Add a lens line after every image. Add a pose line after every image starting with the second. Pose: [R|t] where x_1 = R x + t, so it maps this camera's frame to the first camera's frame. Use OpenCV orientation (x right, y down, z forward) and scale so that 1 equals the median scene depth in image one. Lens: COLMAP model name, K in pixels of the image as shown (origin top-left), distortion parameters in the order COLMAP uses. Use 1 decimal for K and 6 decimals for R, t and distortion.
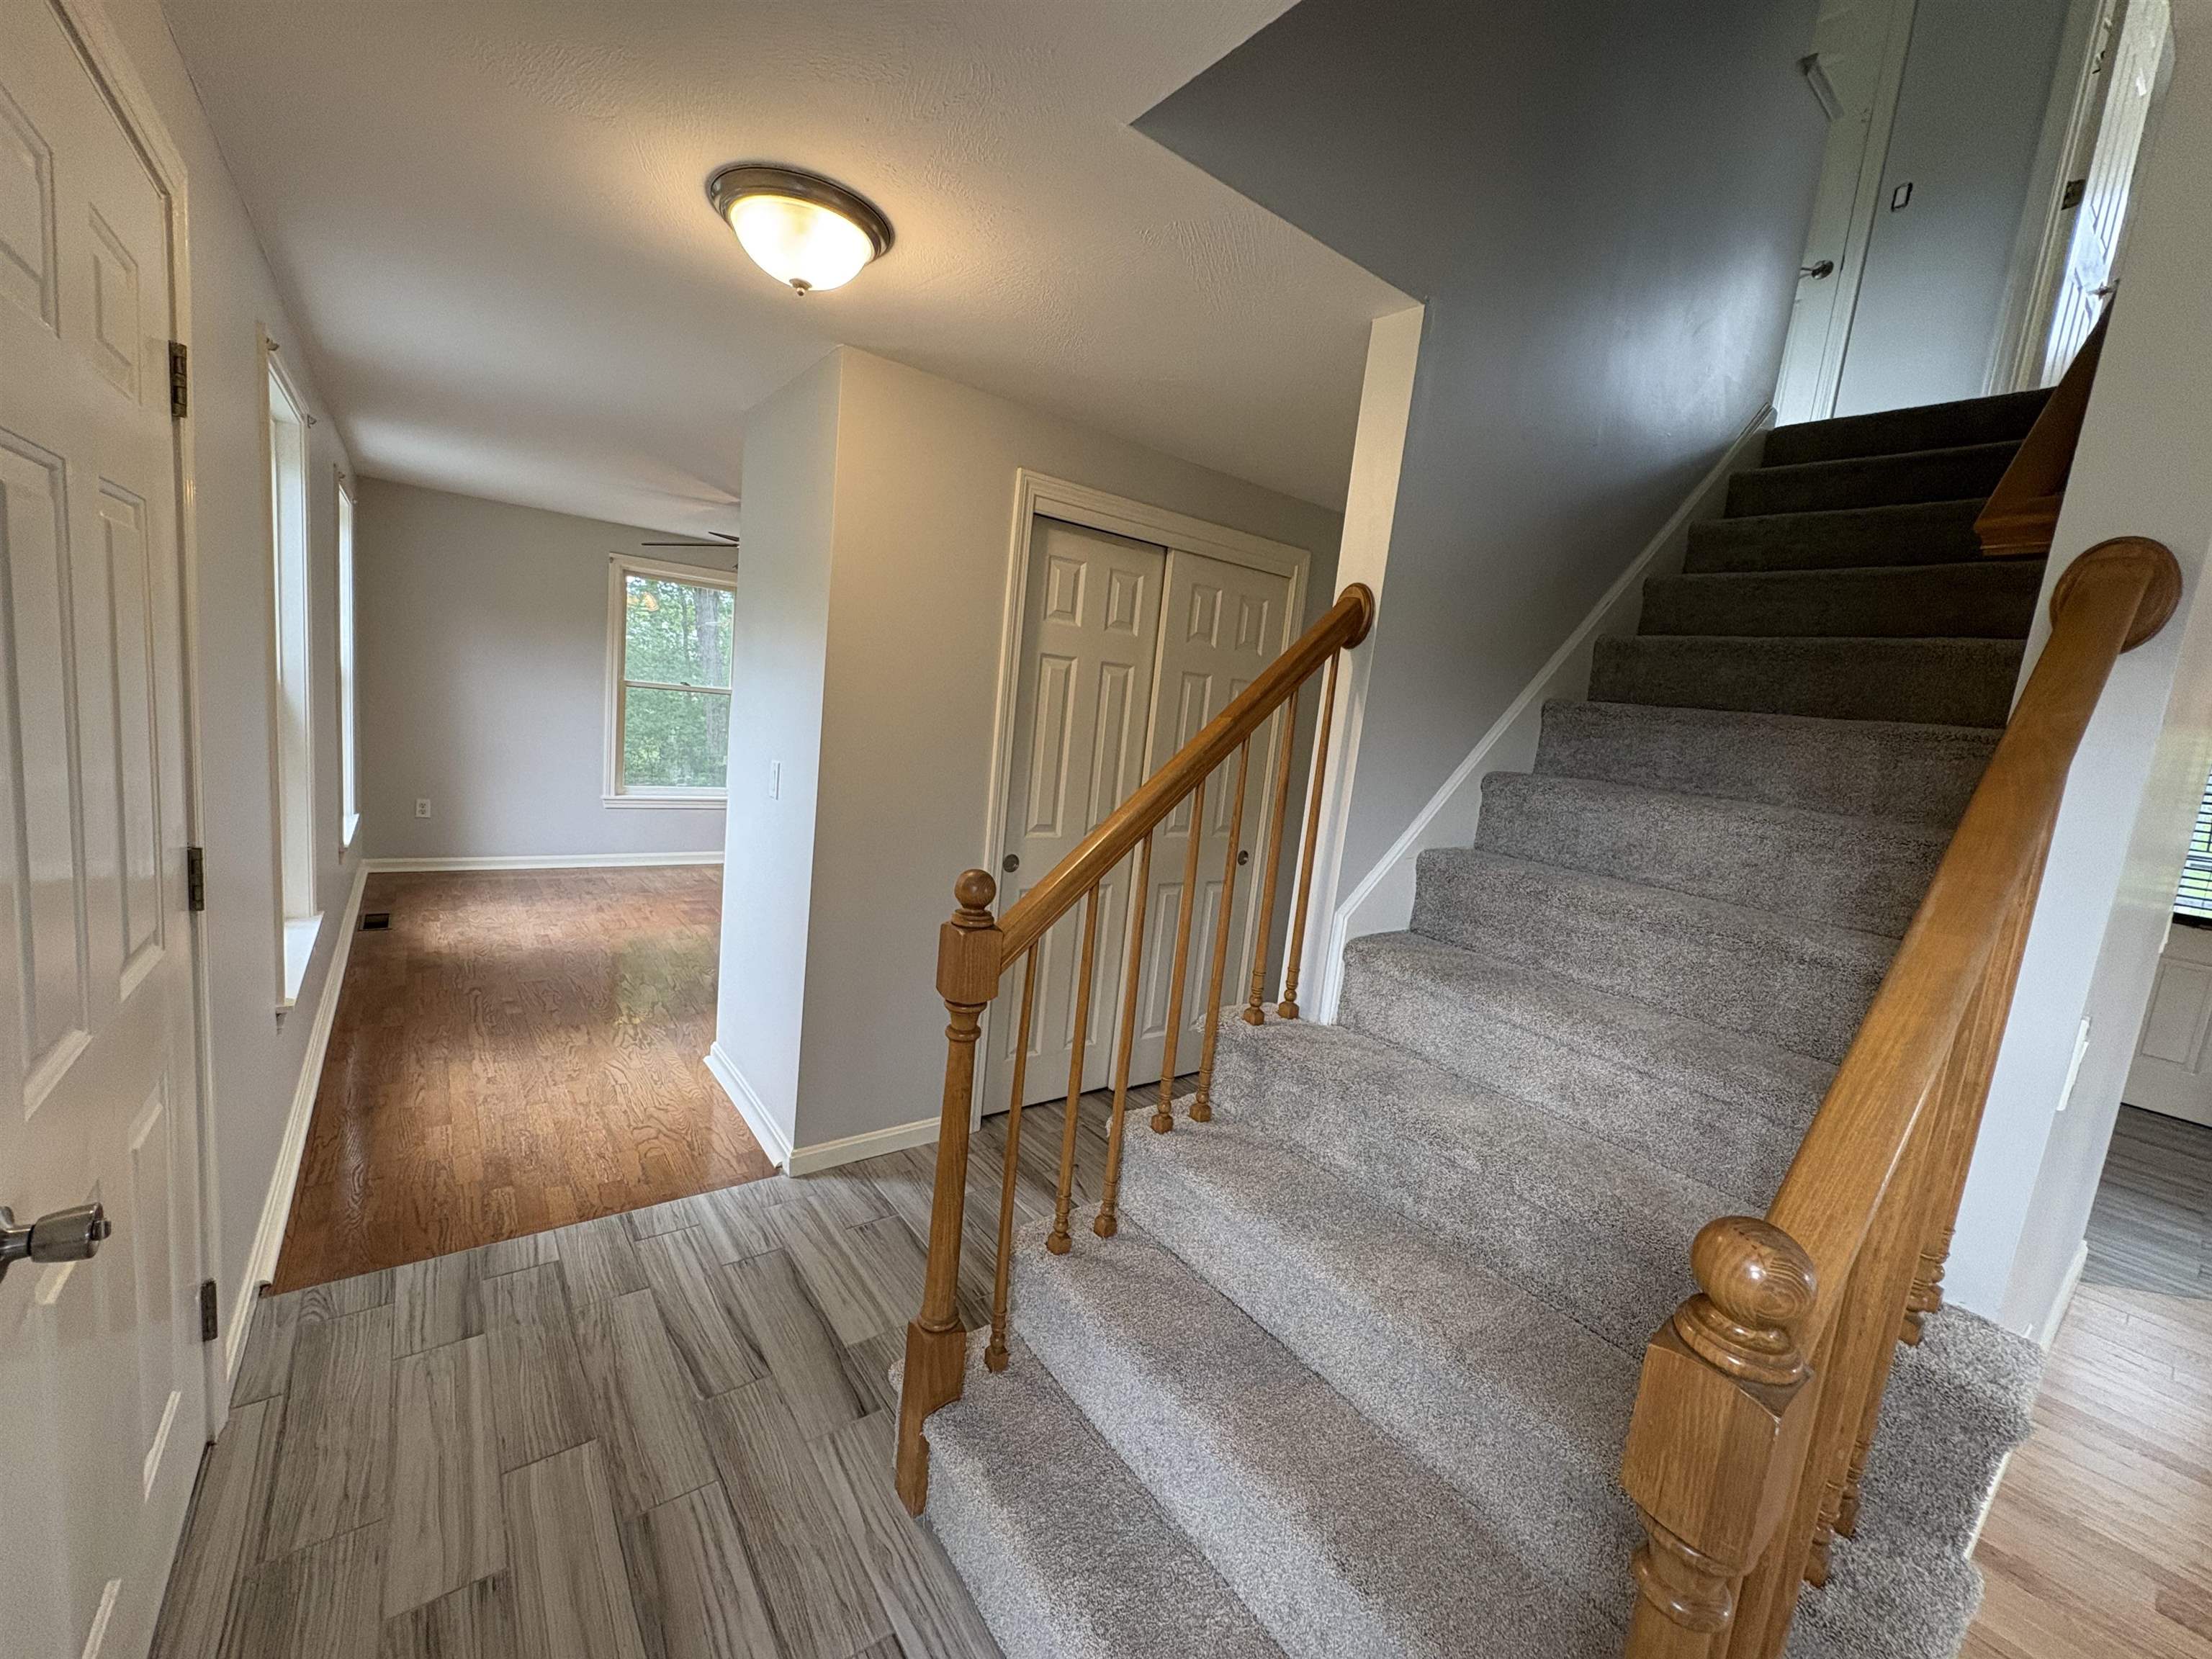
lens RADIAL K [[880.9, 0, 1102.7], [0, 880.9, 827.0], [0, 0, 1]] dist [0.002257, -0.000470]
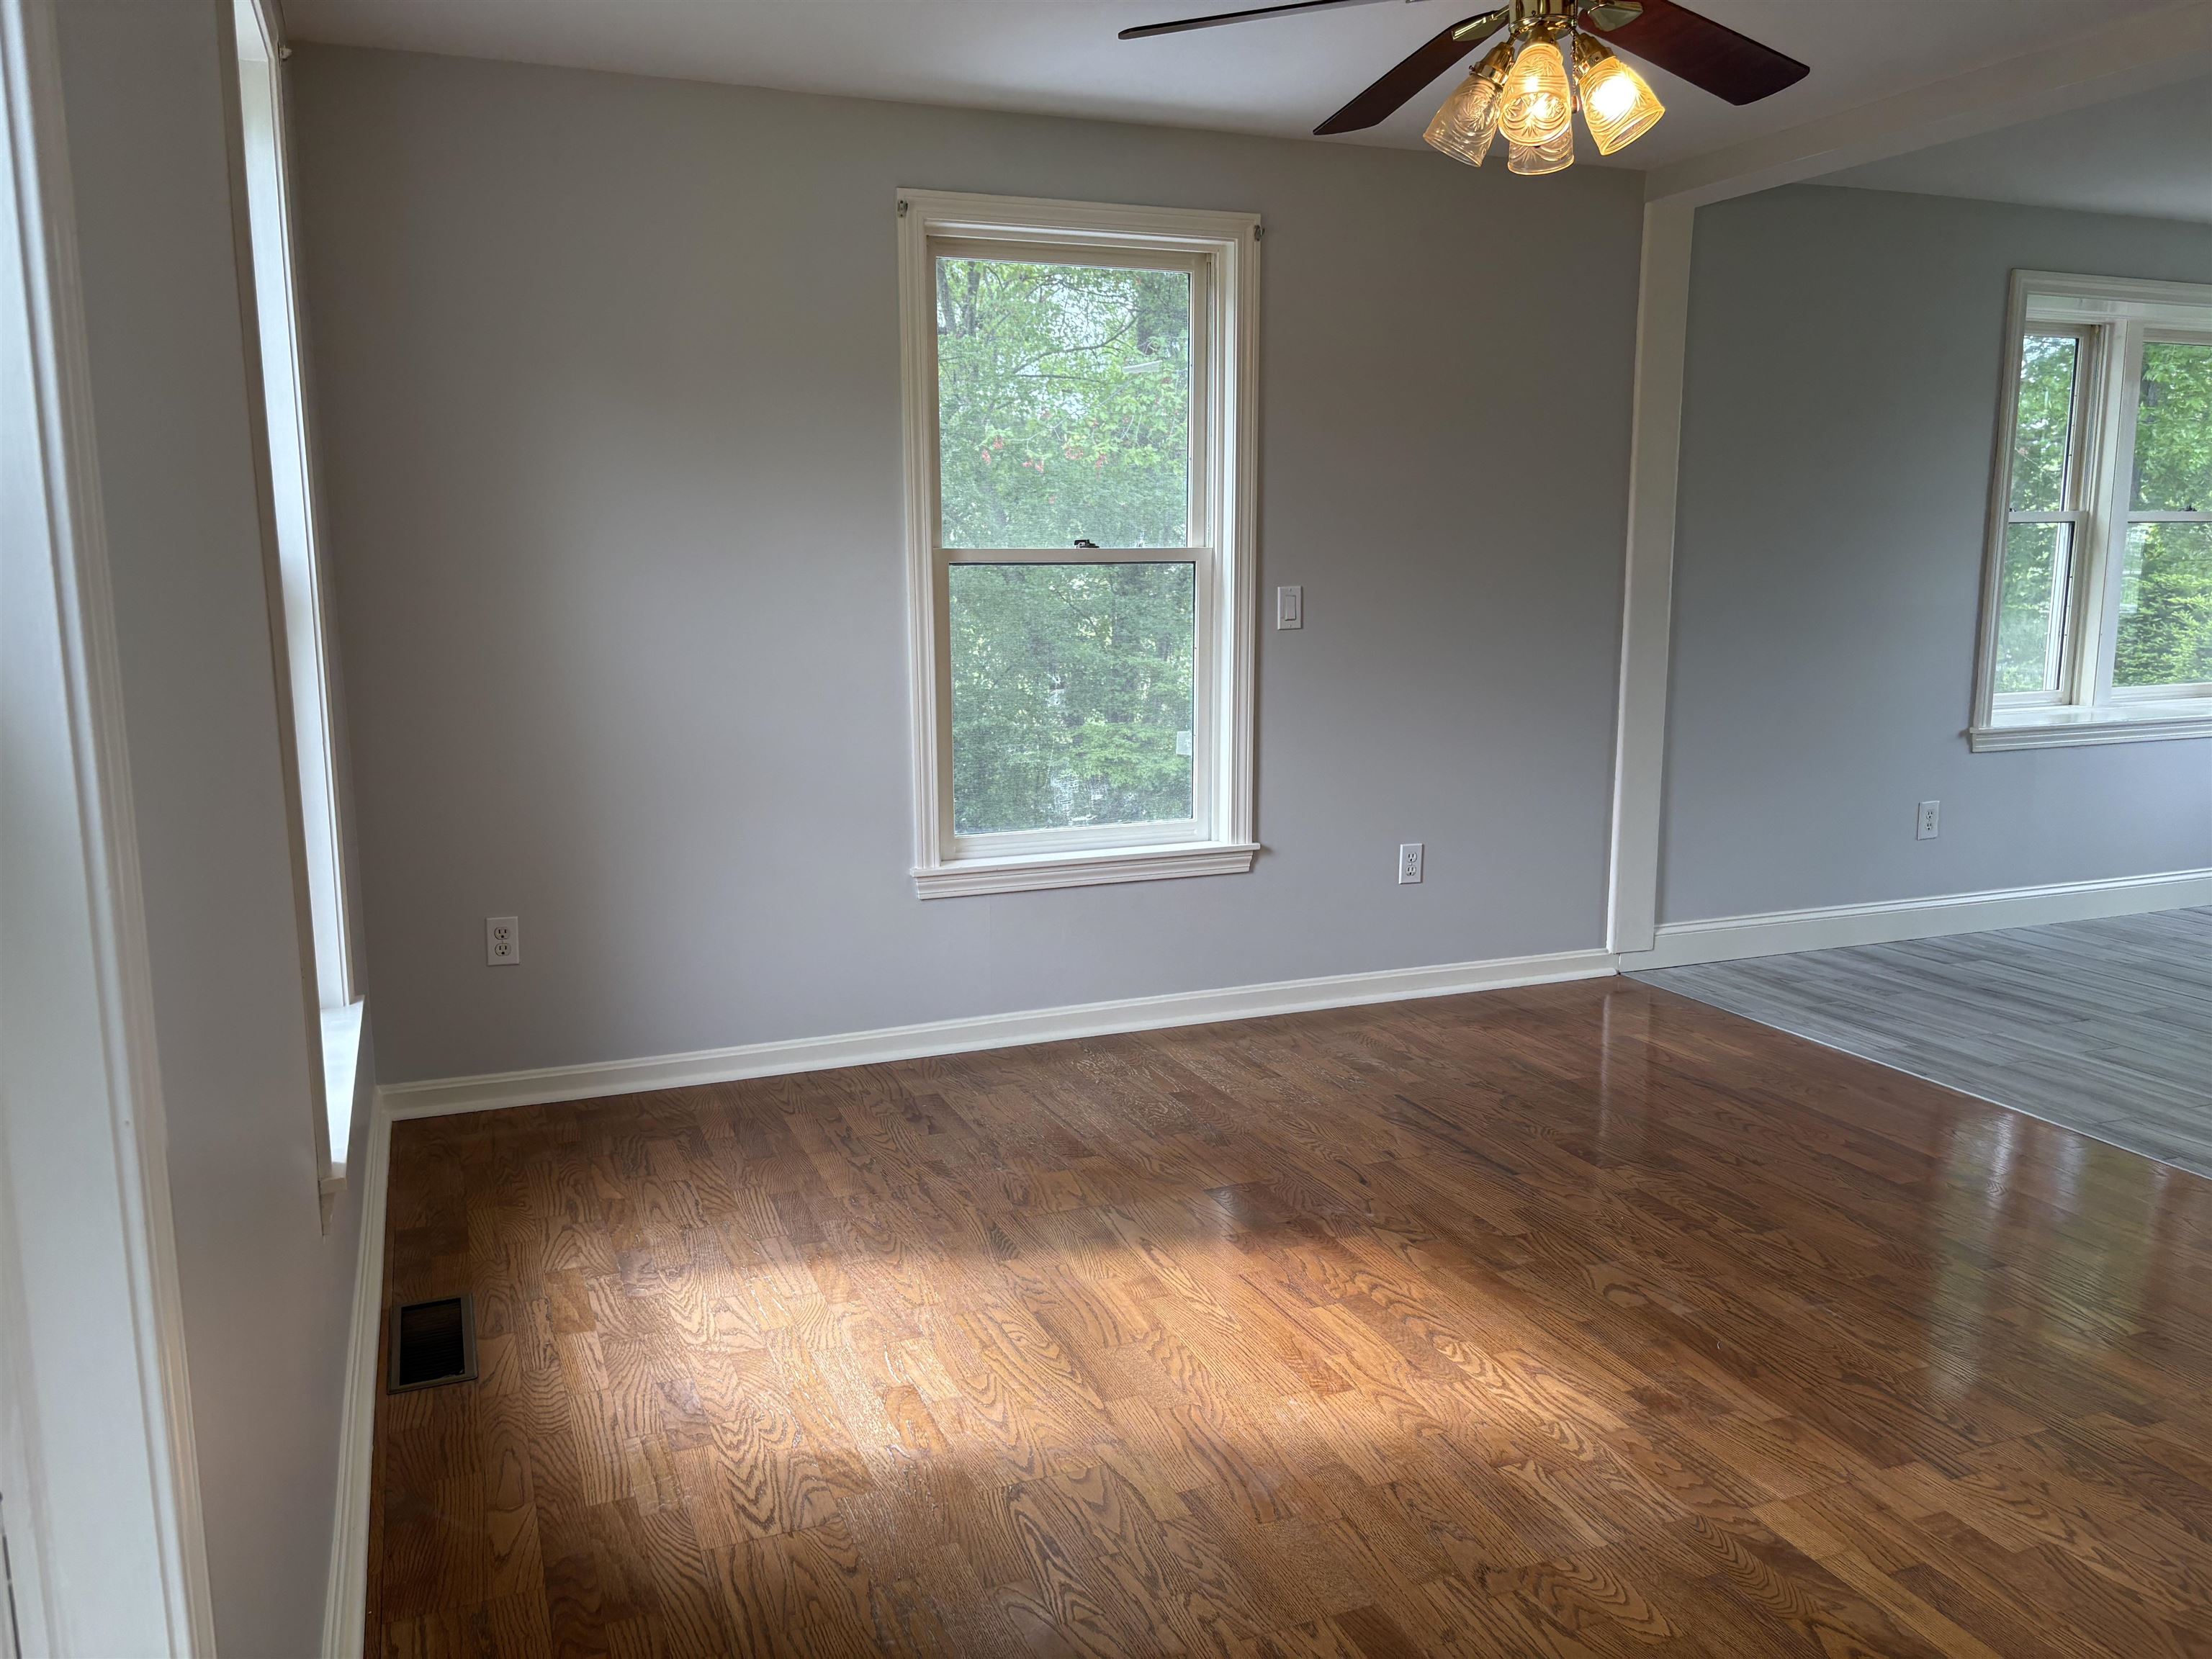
lens RADIAL K [[1683.4, 0, 1106.0], [0, 1683.4, 829.5], [0, 0, 1]] dist [0.005705, 0.001520]
pose [[0.959861, -0.057837, -0.274446, -0.383665], [0.062602, 0.998001, 0.008629, -0.068371], [0.273399, -0.025463, 0.961564, 0.451671]]
